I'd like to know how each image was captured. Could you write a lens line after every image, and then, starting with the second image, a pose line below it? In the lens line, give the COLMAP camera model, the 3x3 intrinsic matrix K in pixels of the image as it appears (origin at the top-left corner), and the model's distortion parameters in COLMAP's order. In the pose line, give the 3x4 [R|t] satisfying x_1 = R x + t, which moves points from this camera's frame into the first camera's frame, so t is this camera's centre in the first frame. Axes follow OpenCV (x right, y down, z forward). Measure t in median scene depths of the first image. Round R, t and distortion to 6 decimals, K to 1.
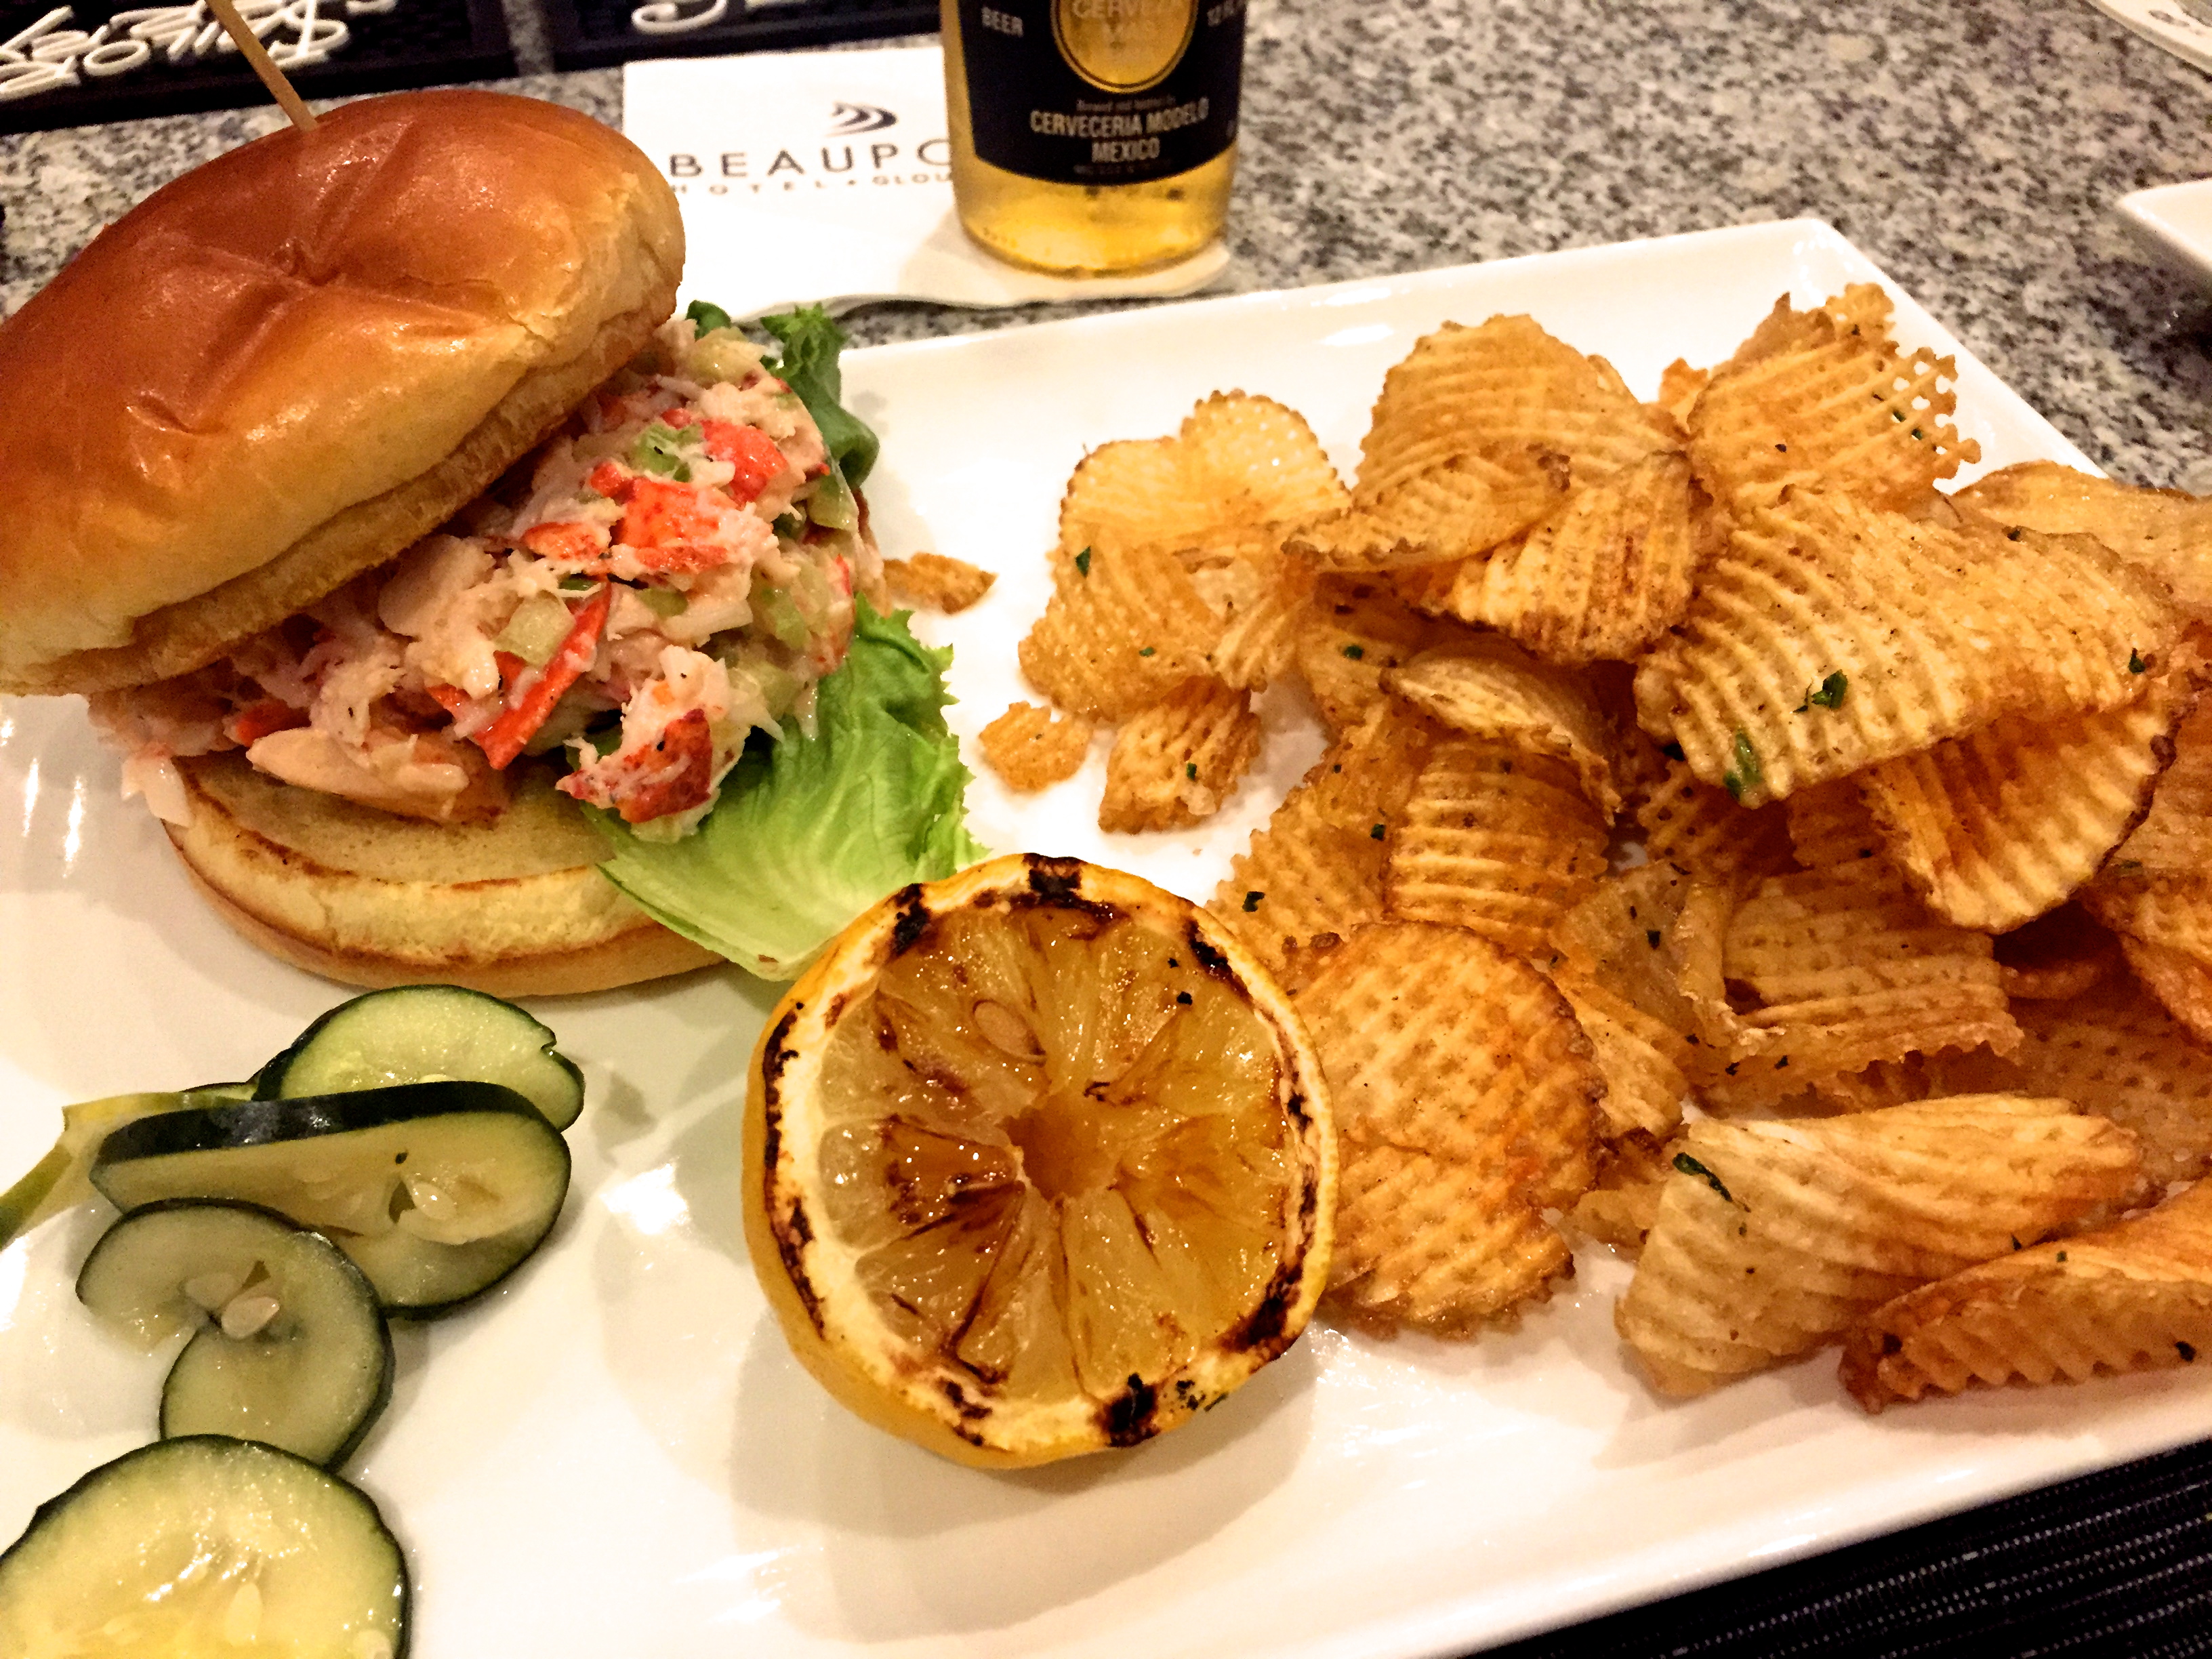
lens RADIAL K [[1911.4, 0, 1096.0], [0, 1911.4, 838.6], [0, 0, 1]] dist [0.026668, -0.074179]
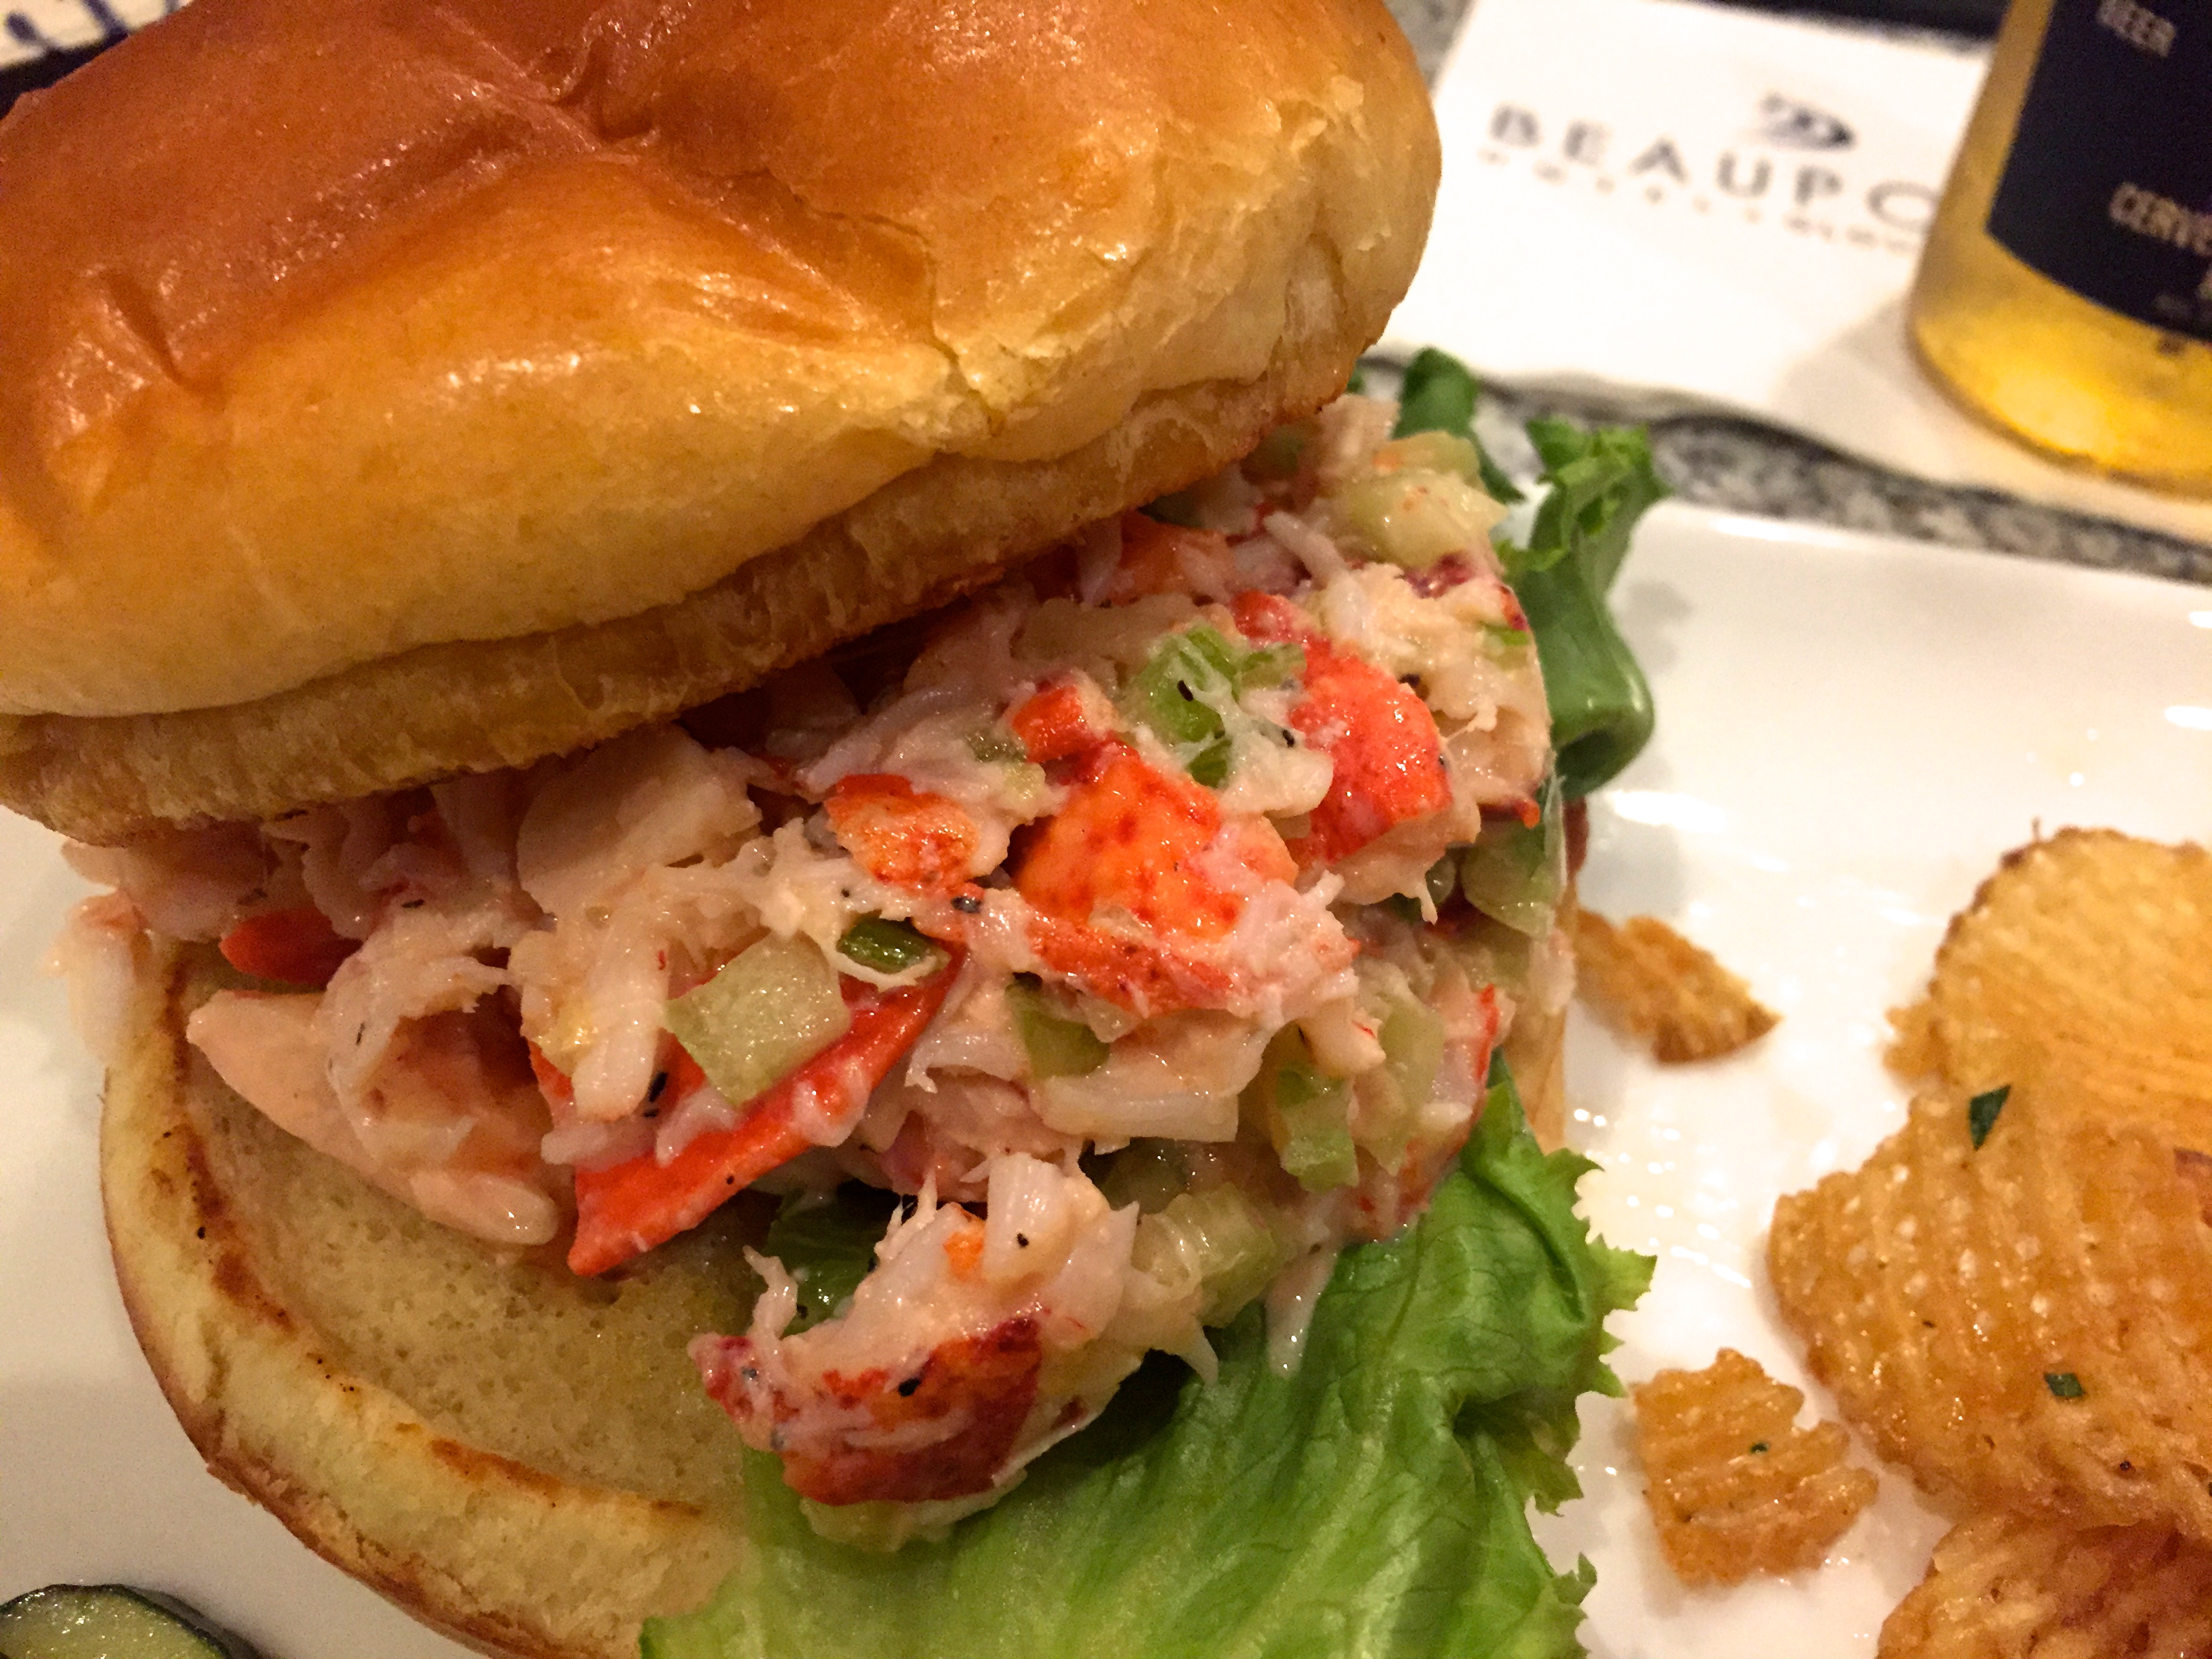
lens RADIAL K [[1911.4, 0, 1101.7], [0, 1911.4, 825.3], [0, 0, 1]] dist [0.026668, -0.074179]
pose [[0.887825, 0.356403, -0.291109, -0.104625], [-0.355013, 0.932966, 0.059505, -0.192380], [0.292802, 0.050517, 0.954838, 0.569396]]
